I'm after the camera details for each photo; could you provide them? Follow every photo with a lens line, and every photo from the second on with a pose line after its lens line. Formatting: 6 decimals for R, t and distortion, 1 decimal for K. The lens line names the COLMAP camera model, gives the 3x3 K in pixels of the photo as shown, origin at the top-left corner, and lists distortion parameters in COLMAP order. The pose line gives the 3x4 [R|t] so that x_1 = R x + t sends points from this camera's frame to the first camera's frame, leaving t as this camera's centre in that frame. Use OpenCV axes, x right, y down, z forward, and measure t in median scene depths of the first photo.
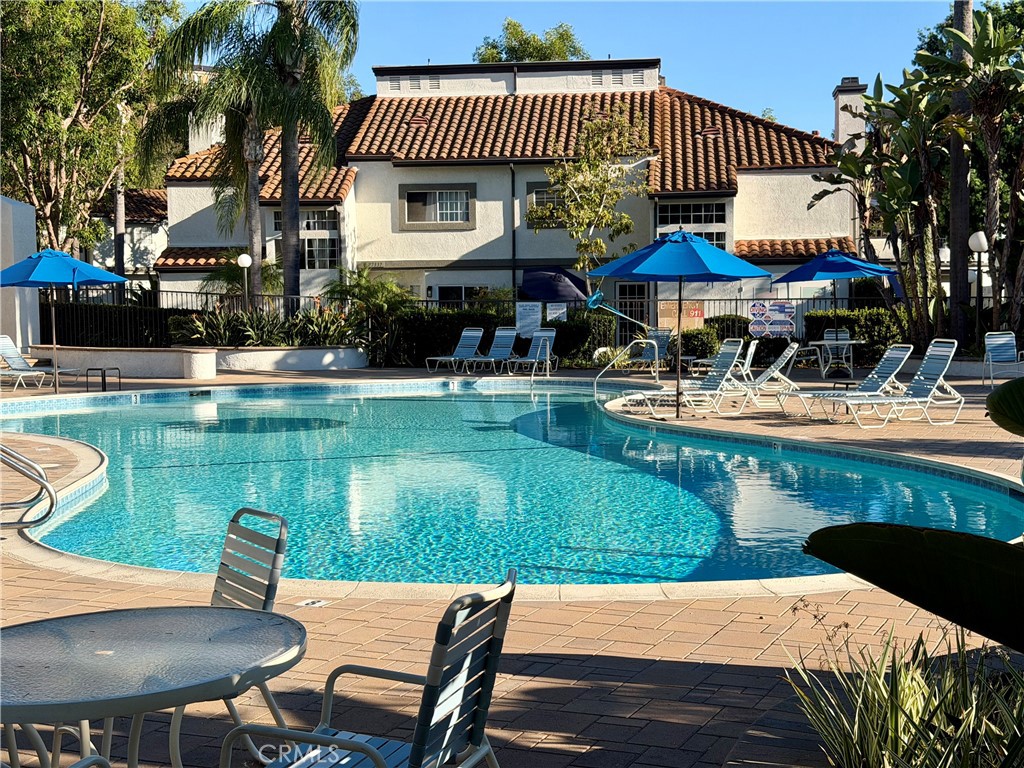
lens RADIAL K [[1431.6, 0, 512.0], [0, 1431.6, 384.0], [0, 0, 1]] dist [0.140558, -0.142229]
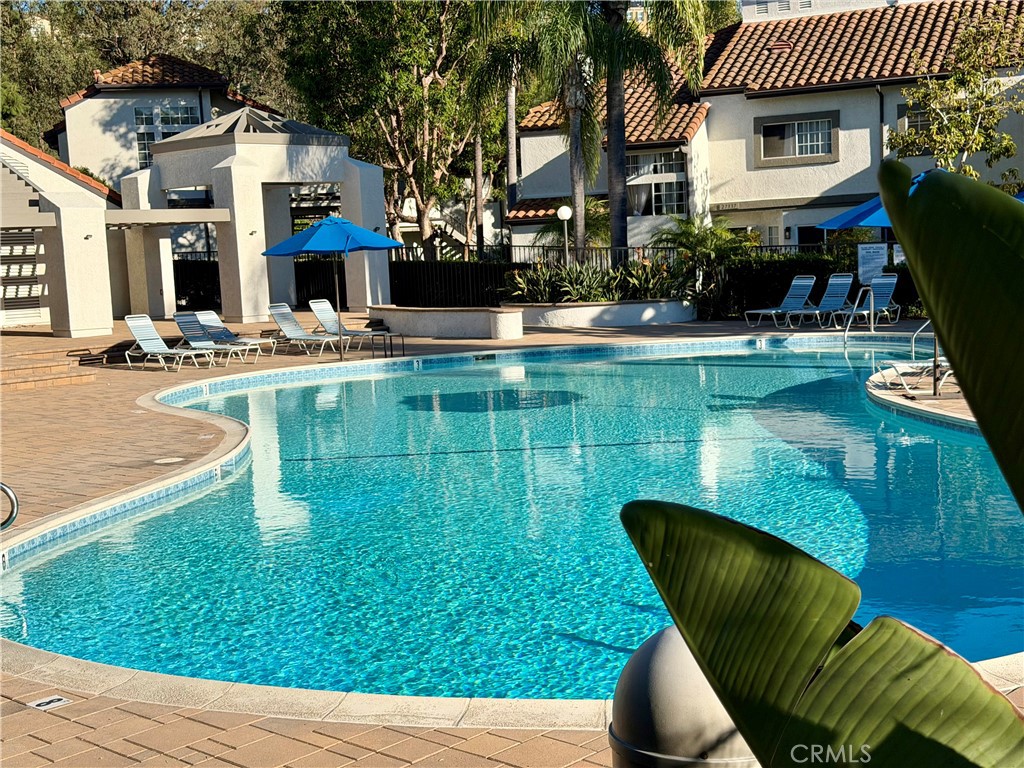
lens RADIAL K [[1431.6, 0, 512.0], [0, 1431.6, 384.0], [0, 0, 1]] dist [0.140558, -0.142229]
pose [[0.945111, -0.003517, -0.326731, 0.079607], [0.019204, 0.998811, 0.044800, -0.012746], [0.326185, -0.048615, 0.944055, 0.064949]]
